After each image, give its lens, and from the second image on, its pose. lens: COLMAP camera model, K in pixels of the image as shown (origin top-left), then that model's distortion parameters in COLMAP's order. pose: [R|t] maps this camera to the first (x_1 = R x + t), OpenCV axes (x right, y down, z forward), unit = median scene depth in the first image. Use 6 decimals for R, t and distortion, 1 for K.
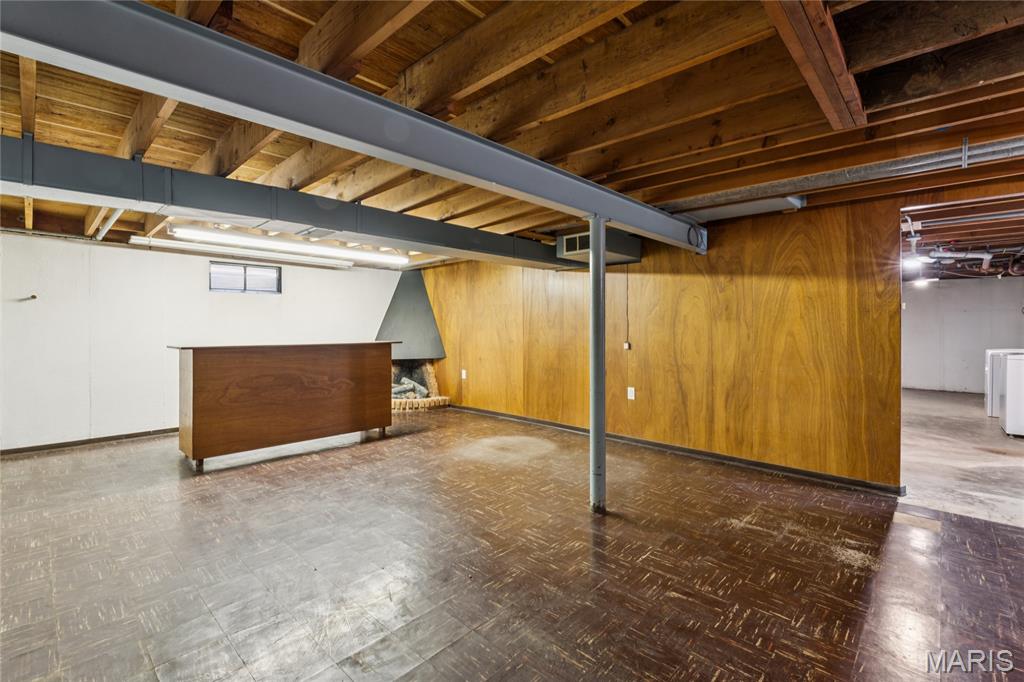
lens RADIAL K [[450.2, 0, 515.6], [0, 450.2, 332.9], [0, 0, 1]] dist [-0.003682, 0.000837]
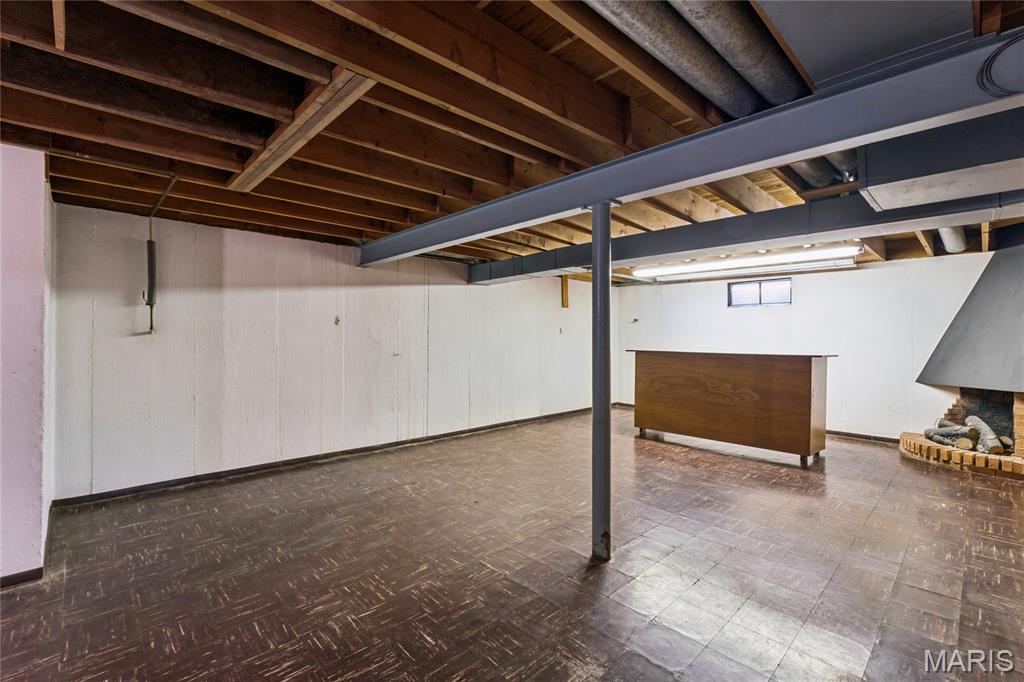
lens RADIAL K [[450.2, 0, 517.2], [0, 450.2, 340.1], [0, 0, 1]] dist [-0.003682, 0.000837]
pose [[-0.043715, 0.005928, -0.999026, 0.710974], [-0.018840, 0.999800, 0.006757, -0.004241], [0.998866, 0.019117, -0.043594, 0.613040]]
